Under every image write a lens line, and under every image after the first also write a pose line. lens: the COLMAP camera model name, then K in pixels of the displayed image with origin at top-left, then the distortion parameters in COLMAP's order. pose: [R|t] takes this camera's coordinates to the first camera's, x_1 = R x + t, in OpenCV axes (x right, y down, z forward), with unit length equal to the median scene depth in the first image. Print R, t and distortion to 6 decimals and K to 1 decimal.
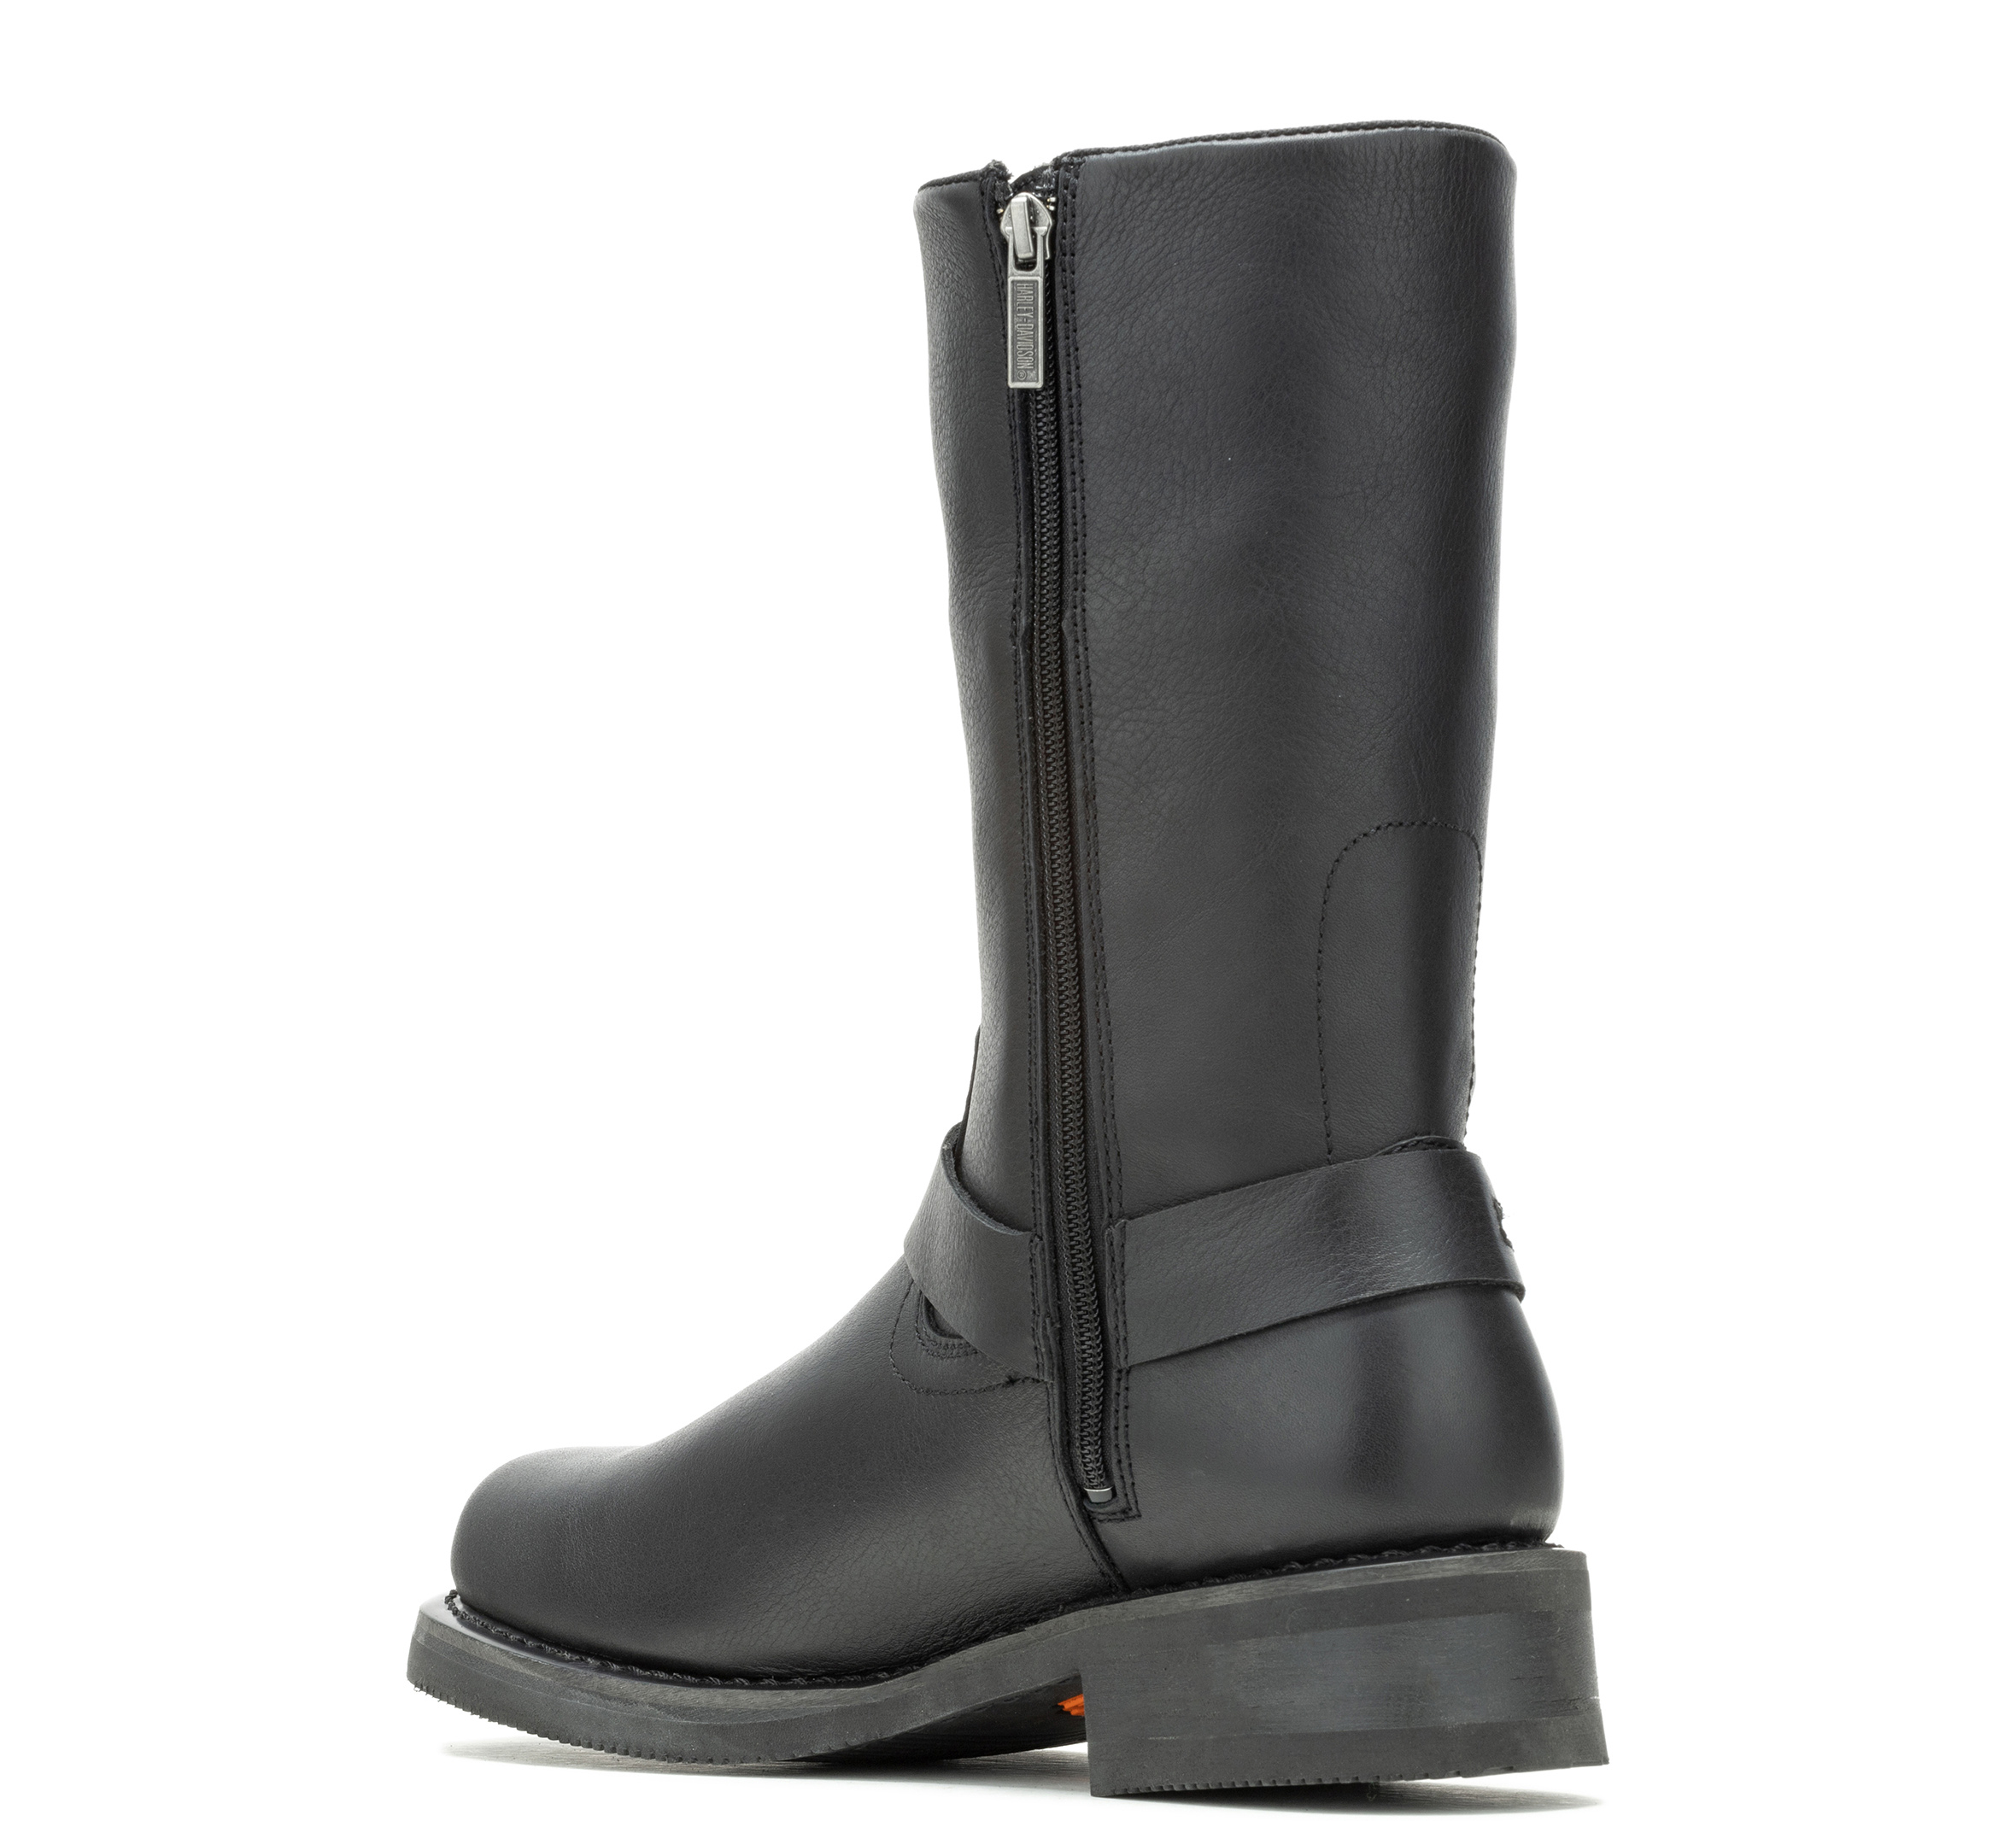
lens RADIAL K [[5925.5, 0, 1009.3], [0, 5925.5, 908.8], [0, 0, 1]] dist [-0.039983, 0.000000]
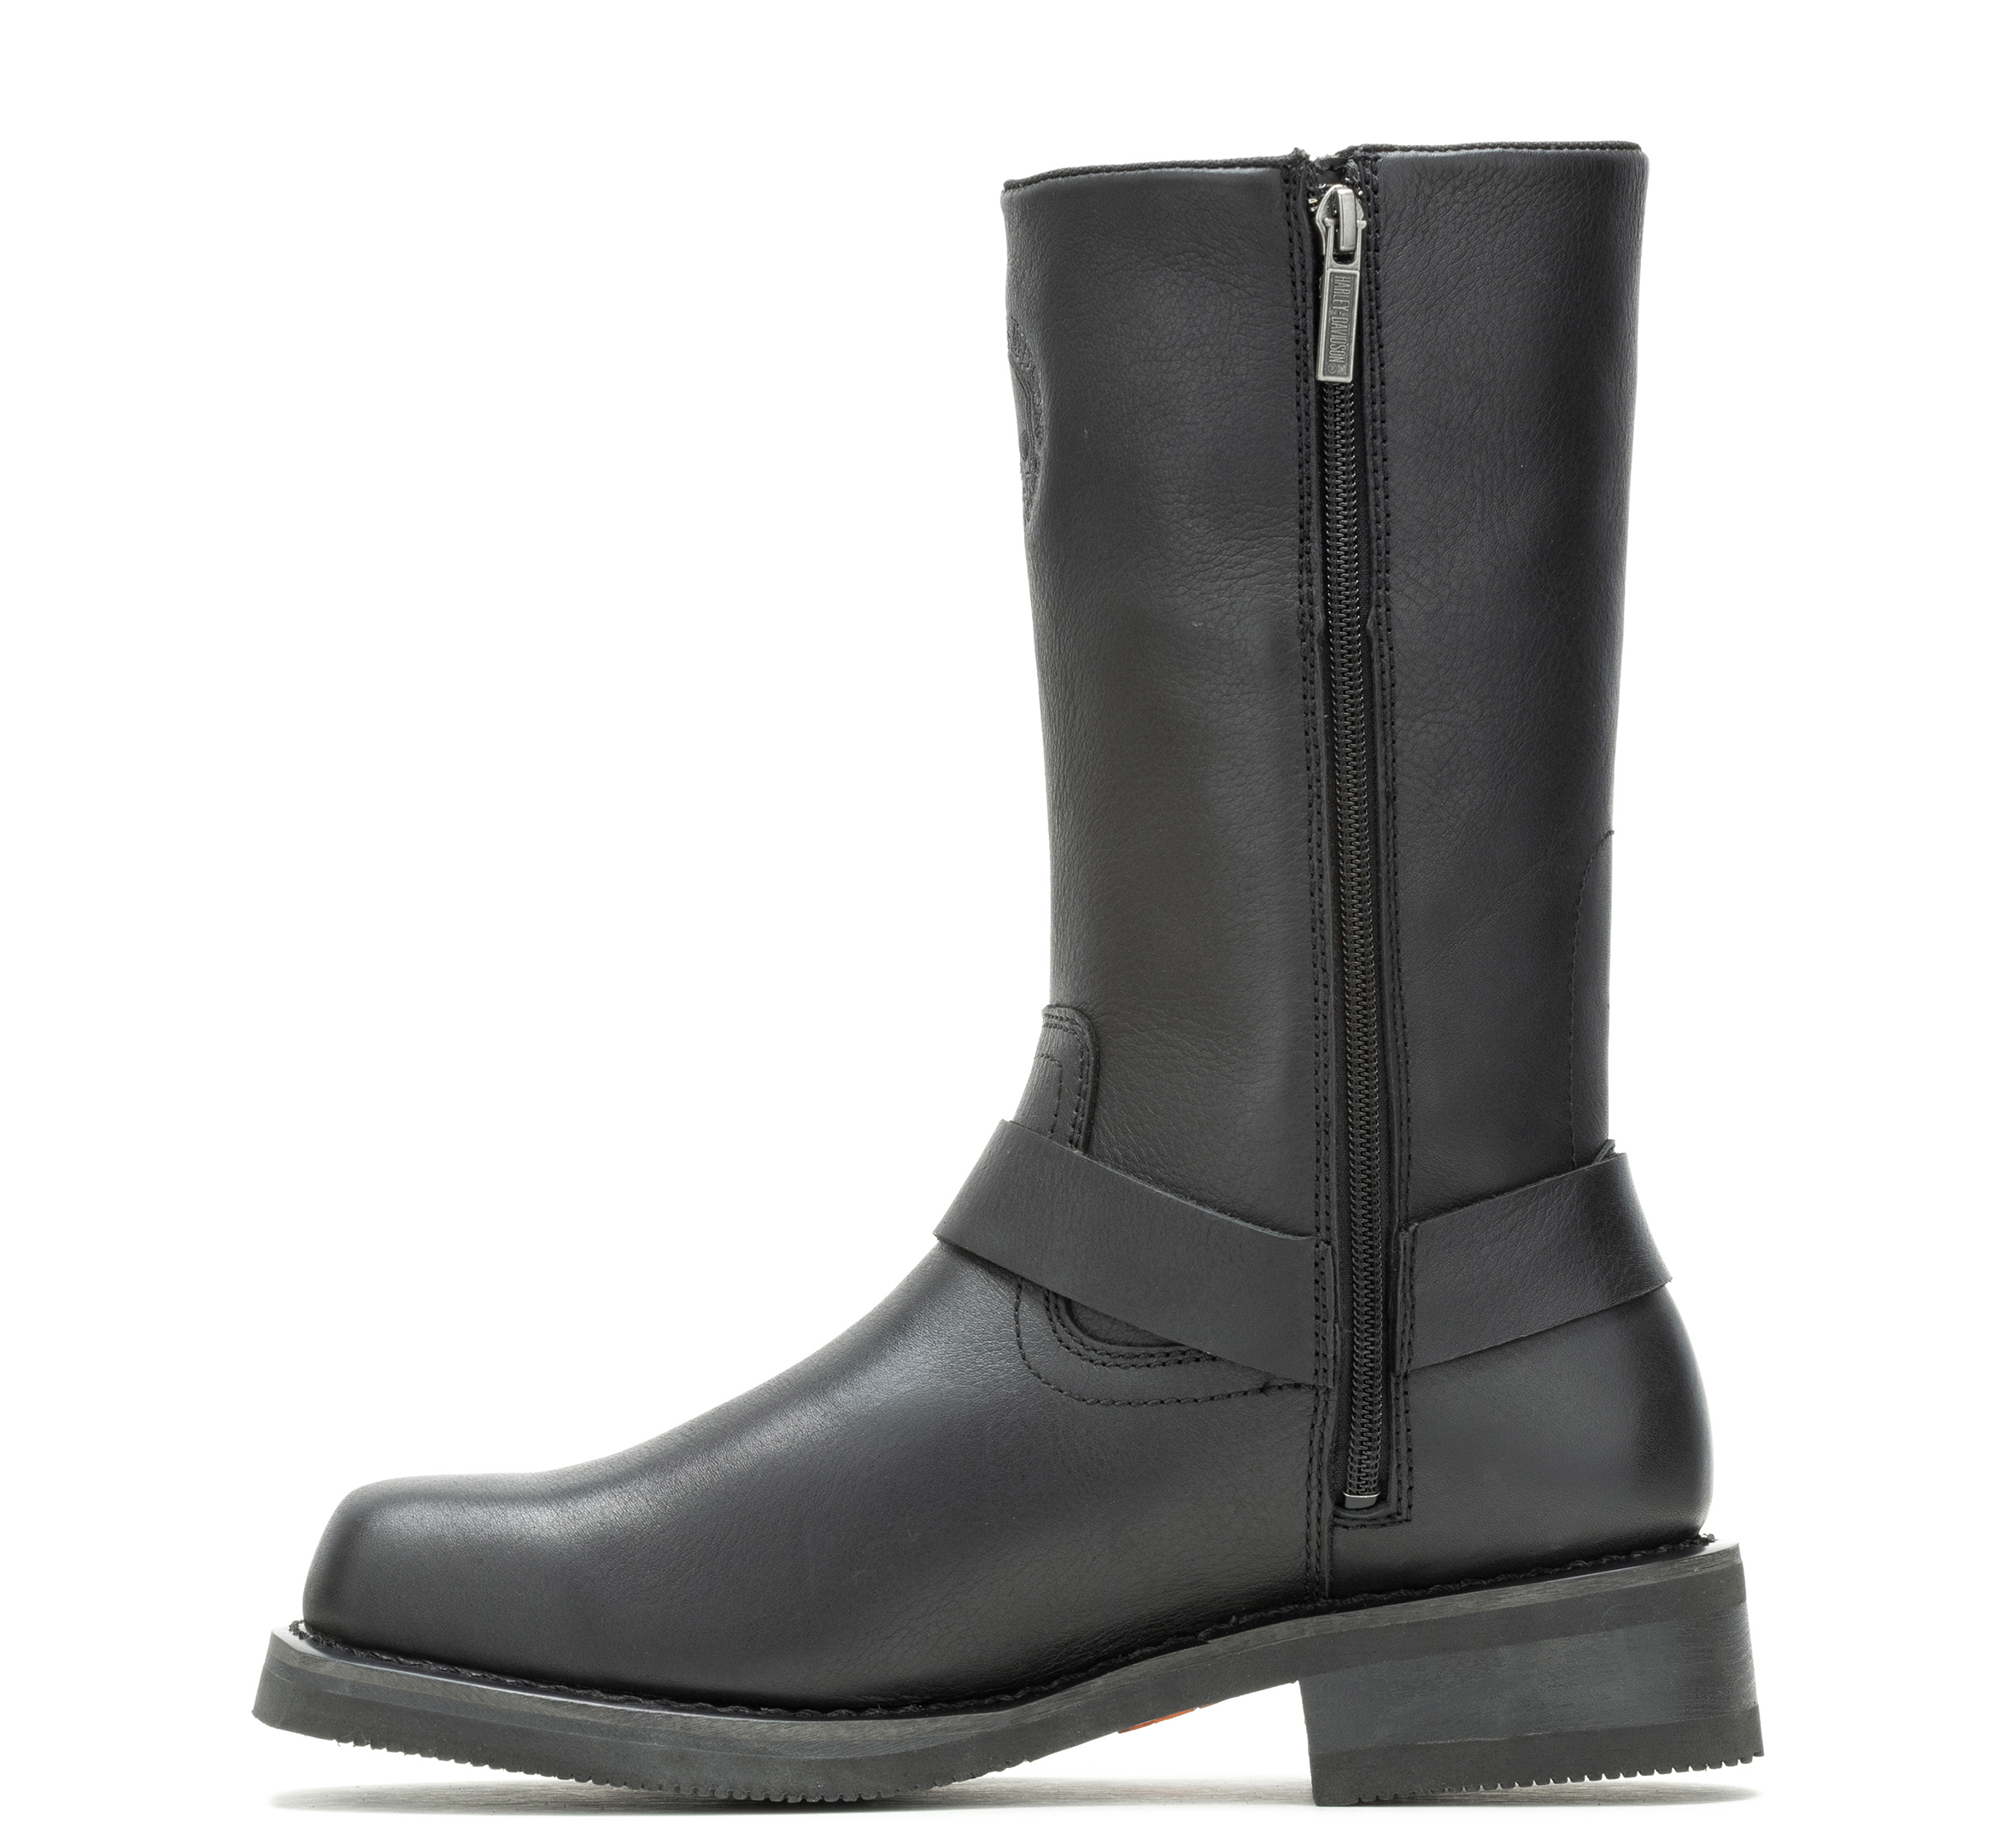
lens RADIAL K [[5925.5, 0, 1008.4], [0, 5925.5, 919.2], [0, 0, 1]] dist [-0.039983, 0.000000]
pose [[0.857558, 0.018984, 0.514037, -0.551865], [-0.018771, 0.999808, -0.005609, 0.008245], [-0.514044, -0.004839, 0.857750, 0.181553]]
